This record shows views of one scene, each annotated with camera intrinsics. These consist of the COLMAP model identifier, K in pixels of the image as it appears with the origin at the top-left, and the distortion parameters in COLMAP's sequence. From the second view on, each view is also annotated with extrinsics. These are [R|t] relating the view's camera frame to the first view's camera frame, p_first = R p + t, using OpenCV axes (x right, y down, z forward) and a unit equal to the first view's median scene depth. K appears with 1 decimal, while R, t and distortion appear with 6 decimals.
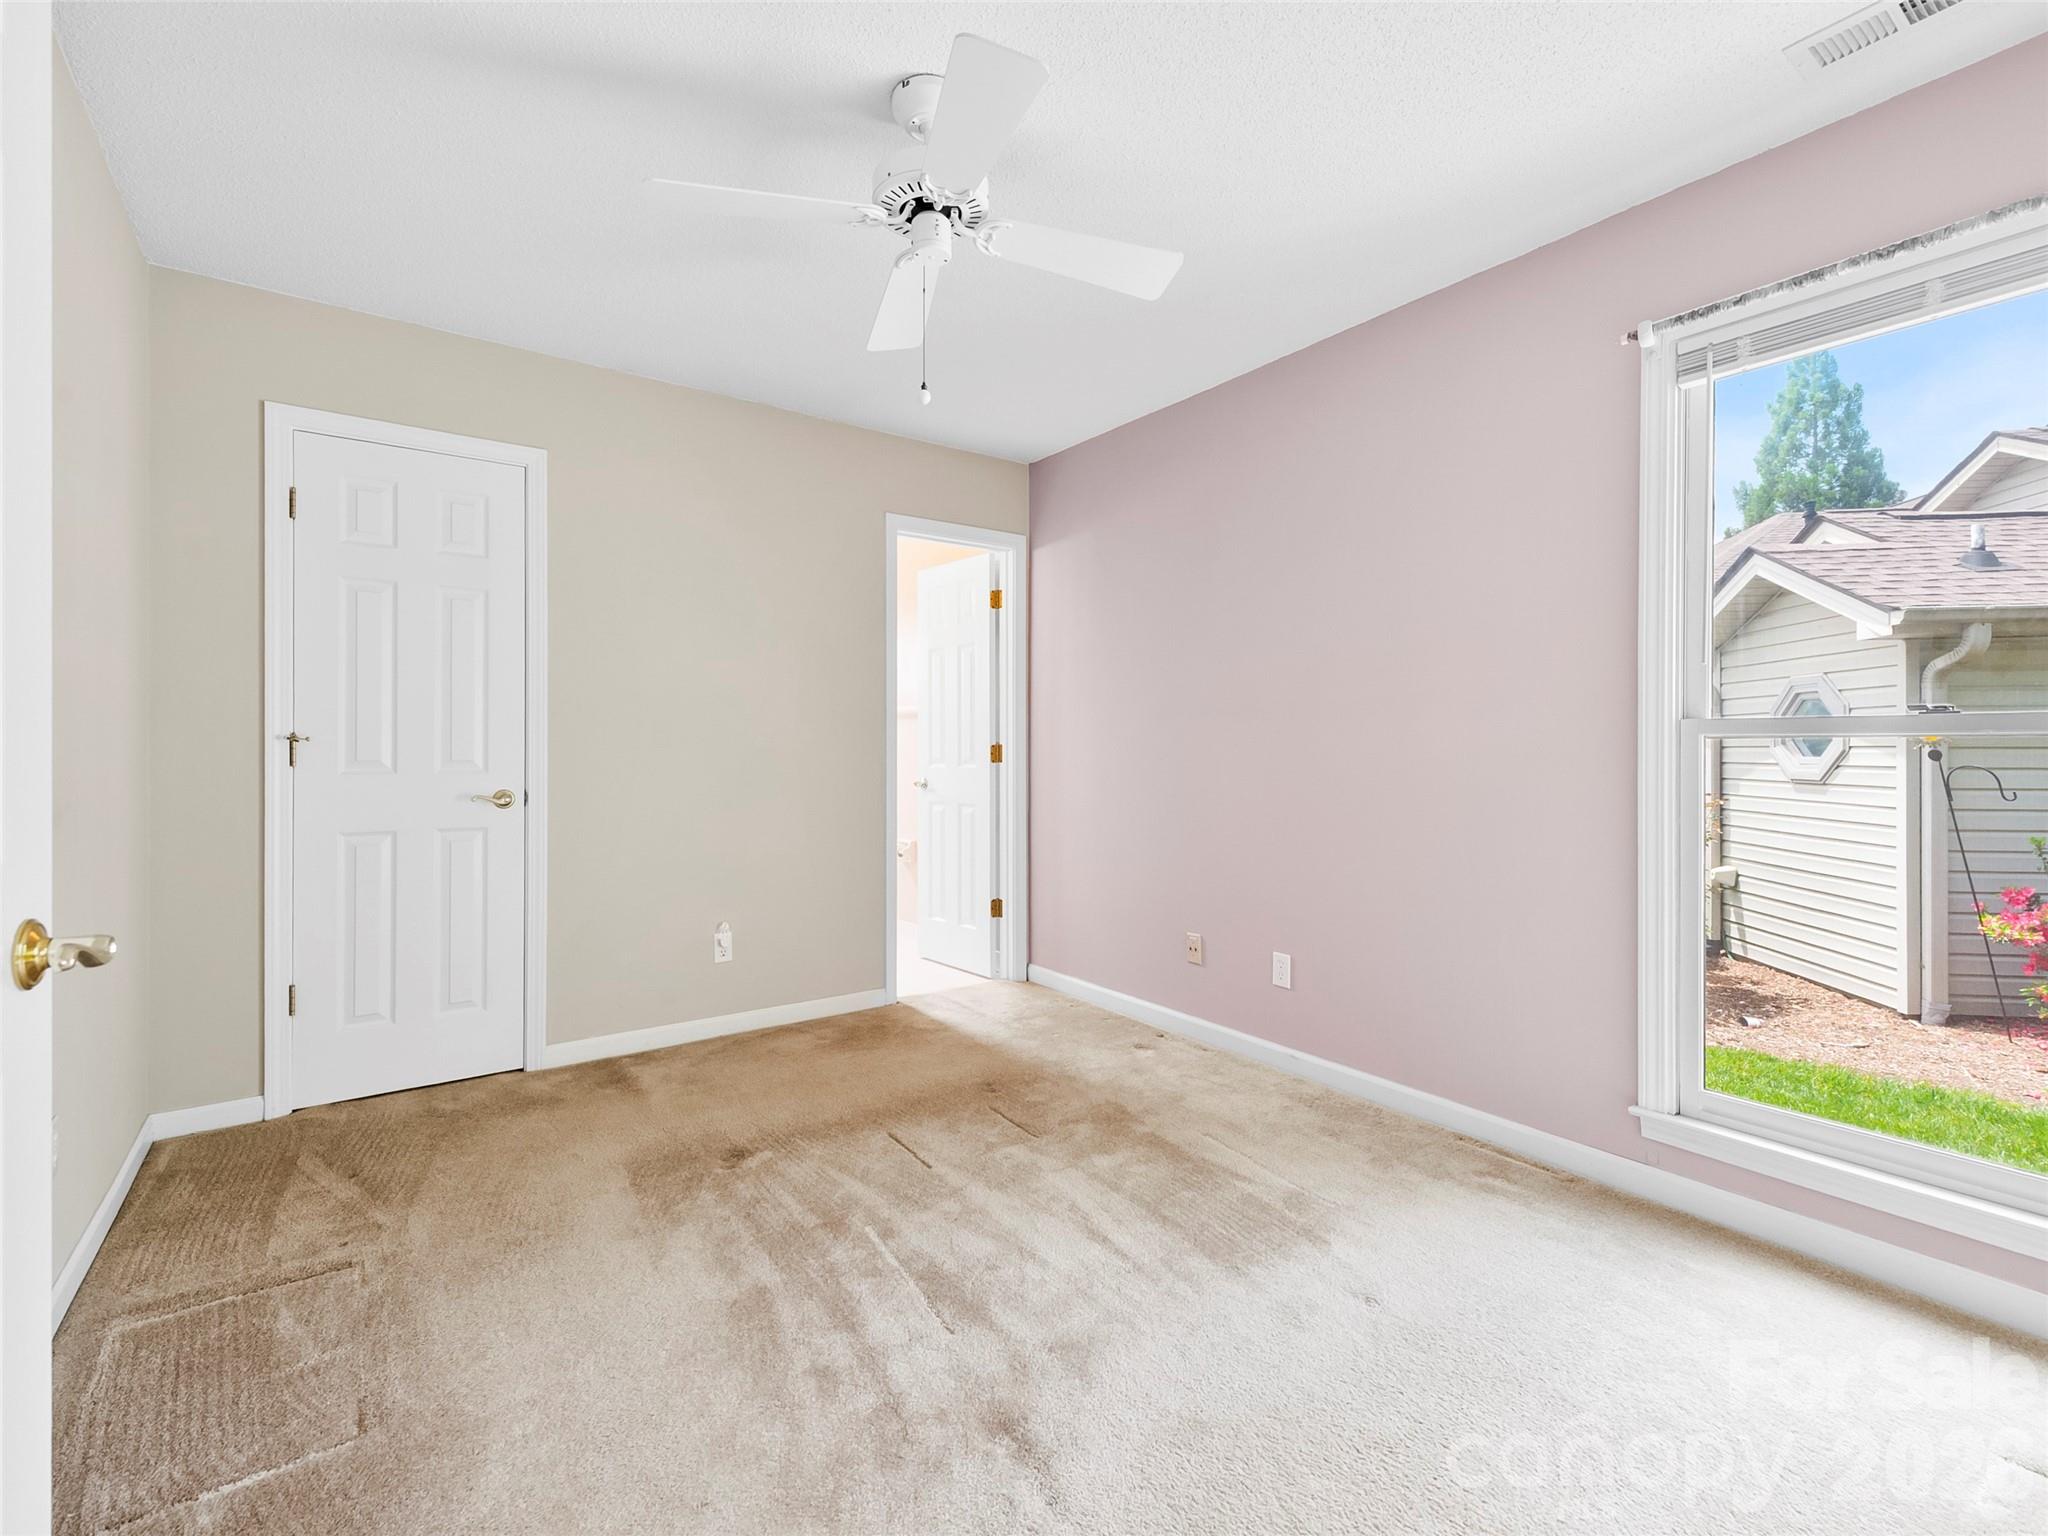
lens RADIAL K [[916.3, 0, 1016.6], [0, 916.3, 757.5], [0, 0, 1]] dist [0.018730, -0.006614]
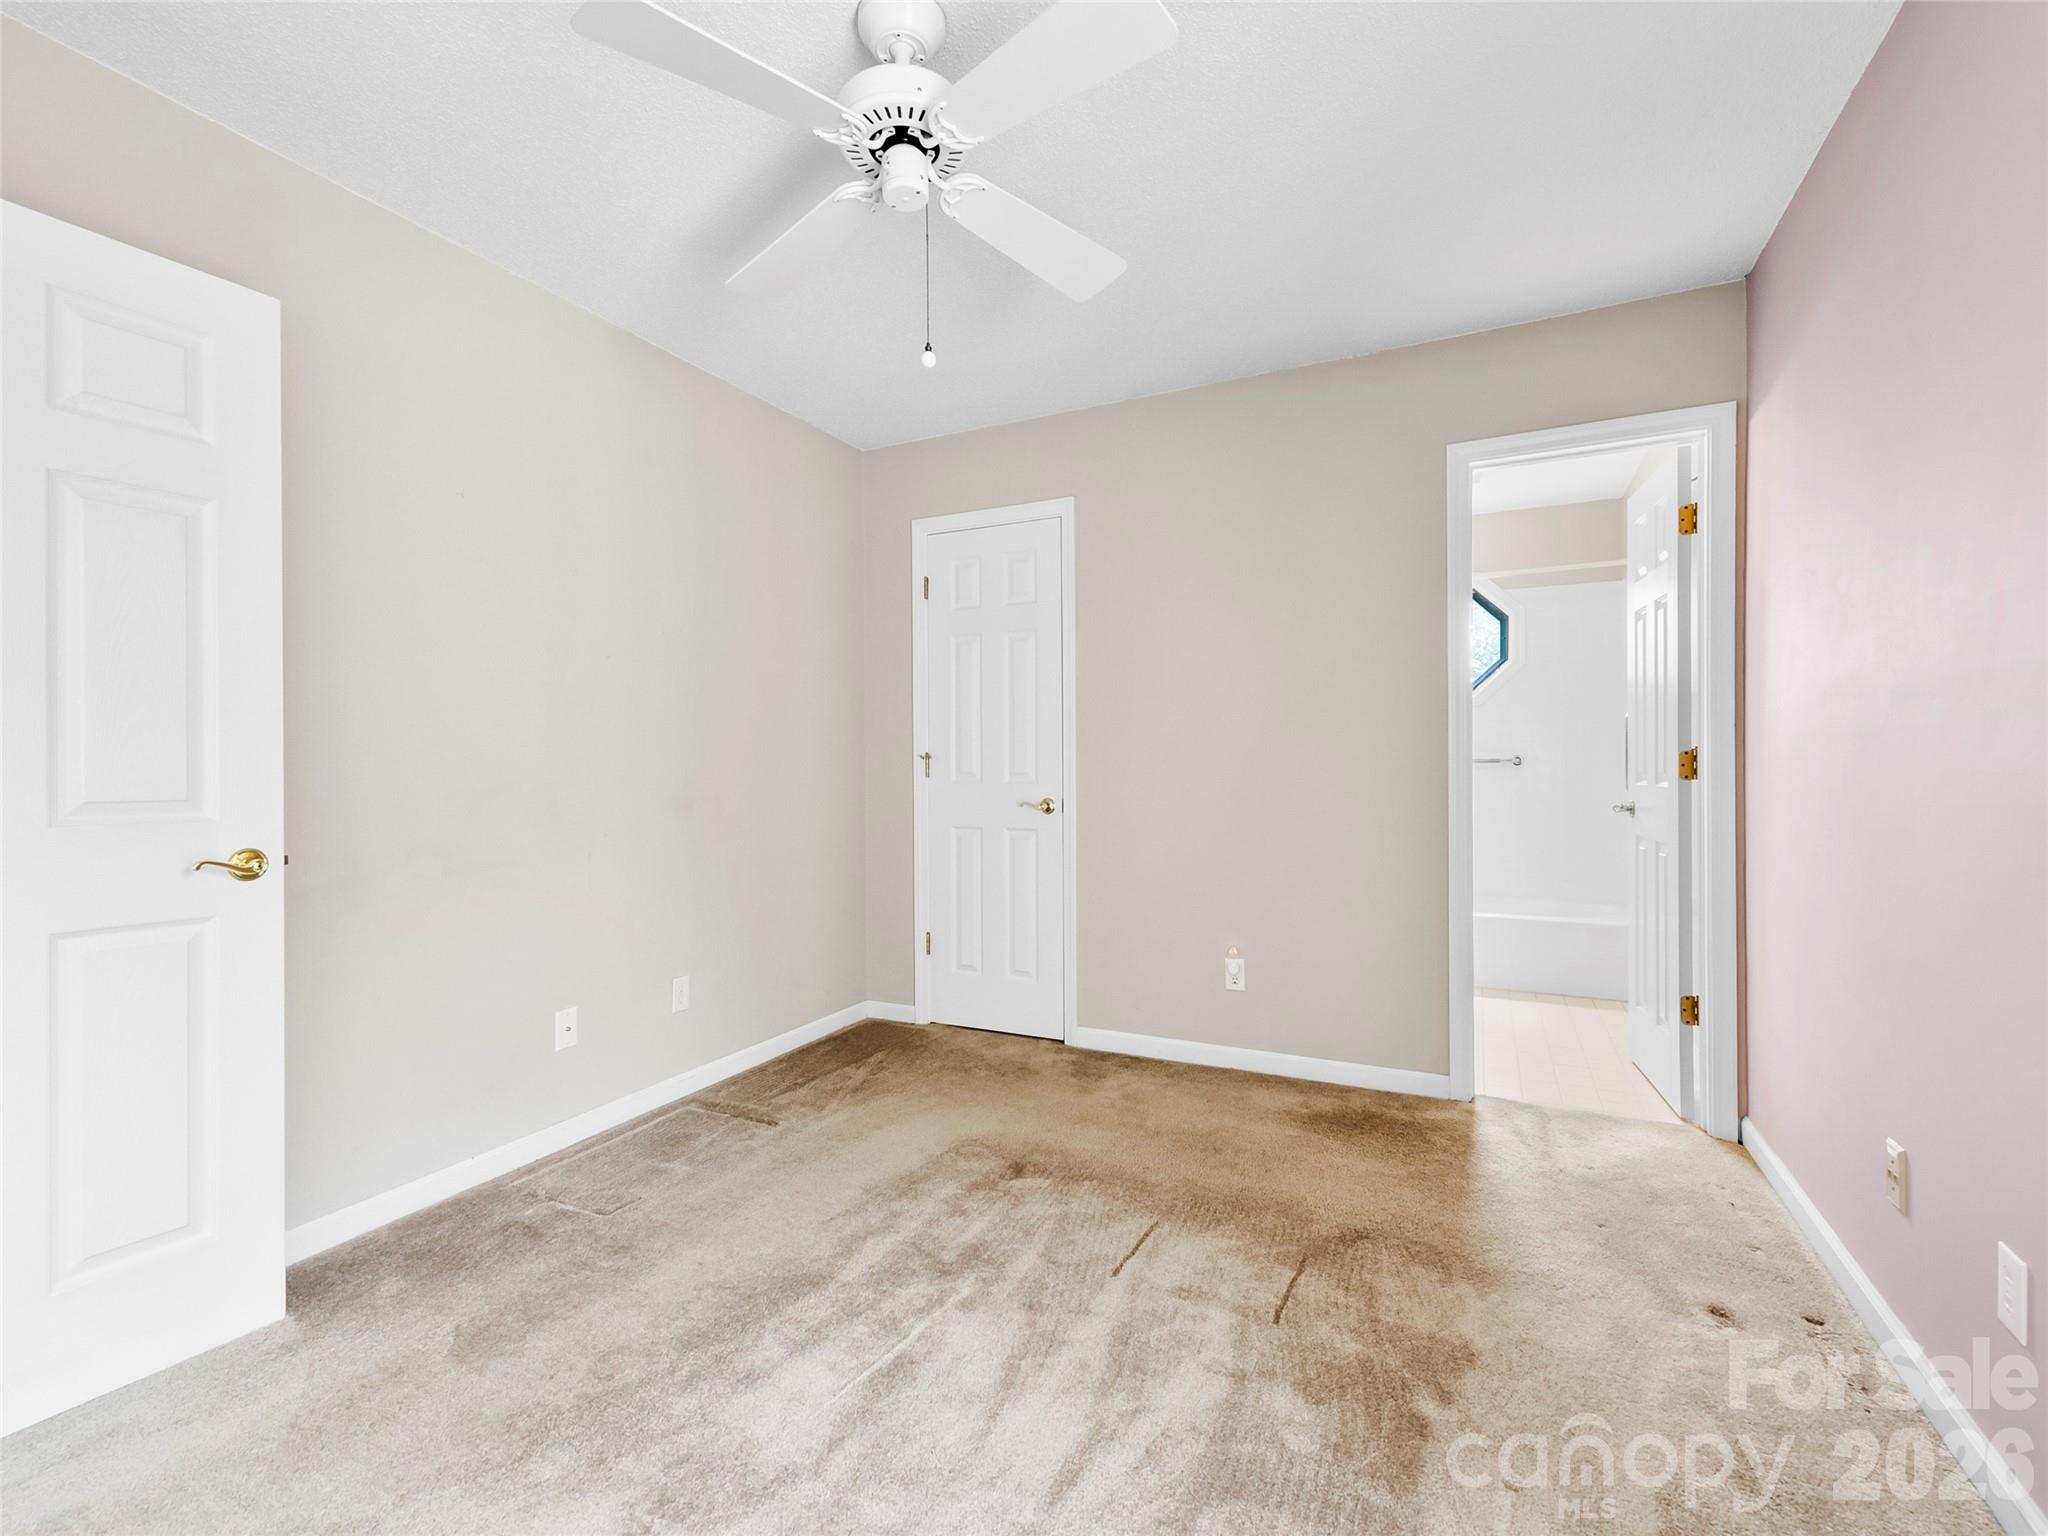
lens RADIAL K [[916.3, 0, 1021.1], [0, 916.3, 769.7], [0, 0, 1]] dist [0.018730, -0.006614]
pose [[0.471613, -0.000025, -0.881806, 0.464604], [-0.000289, 1.000000, -0.000183, -0.000641], [0.881806, 0.000341, 0.471613, 0.430095]]
